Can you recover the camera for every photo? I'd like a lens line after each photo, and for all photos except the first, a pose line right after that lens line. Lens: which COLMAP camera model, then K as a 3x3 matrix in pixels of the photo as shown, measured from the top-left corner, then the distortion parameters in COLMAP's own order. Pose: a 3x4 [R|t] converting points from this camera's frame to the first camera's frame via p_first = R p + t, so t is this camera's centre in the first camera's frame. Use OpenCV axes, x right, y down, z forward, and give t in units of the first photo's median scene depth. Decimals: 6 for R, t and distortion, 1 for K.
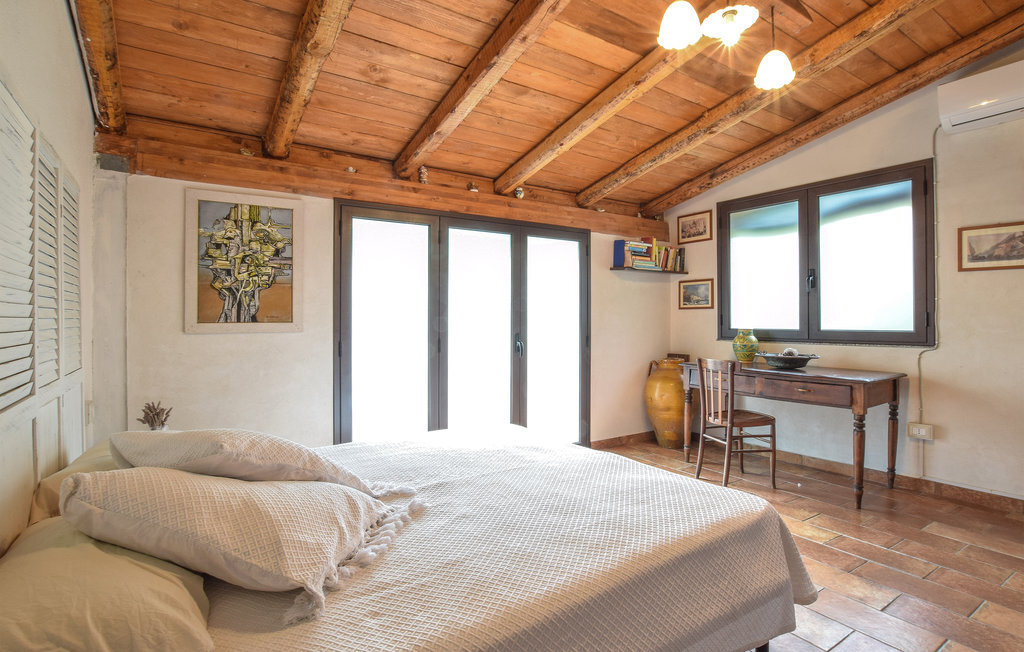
lens RADIAL K [[508.0, 0, 520.0], [0, 508.0, 319.3], [0, 0, 1]] dist [0.003465, 0.001183]
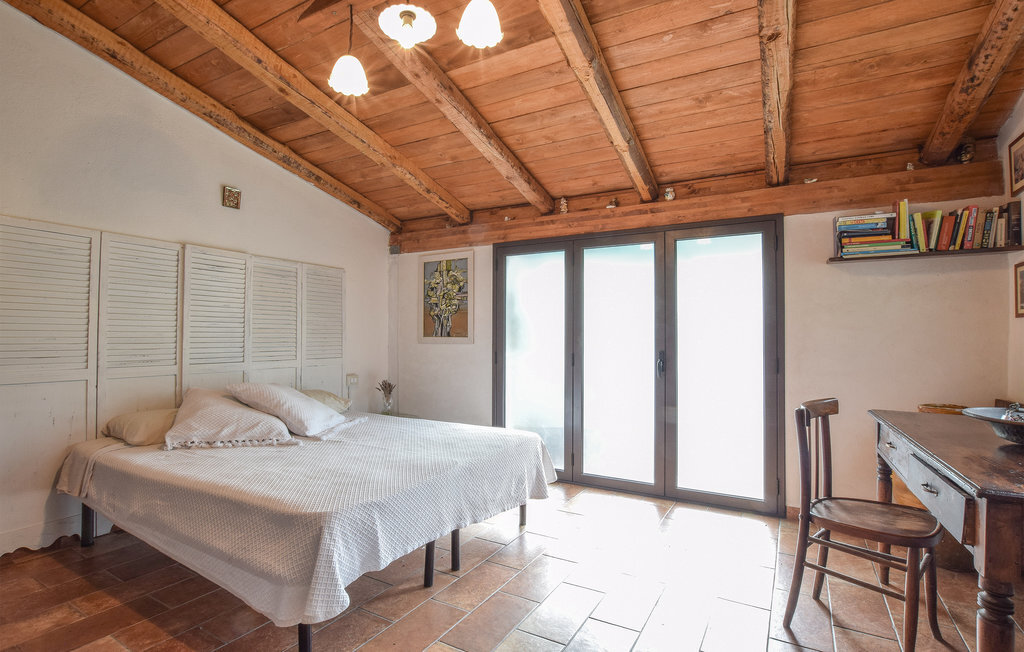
lens RADIAL K [[508.0, 0, 520.2], [0, 508.0, 331.4], [0, 0, 1]] dist [0.003465, 0.001183]
pose [[0.457478, -0.010732, -0.889156, 0.905708], [-0.007733, 0.999841, -0.016046, 0.012484], [0.889187, 0.014216, 0.457323, 0.487862]]
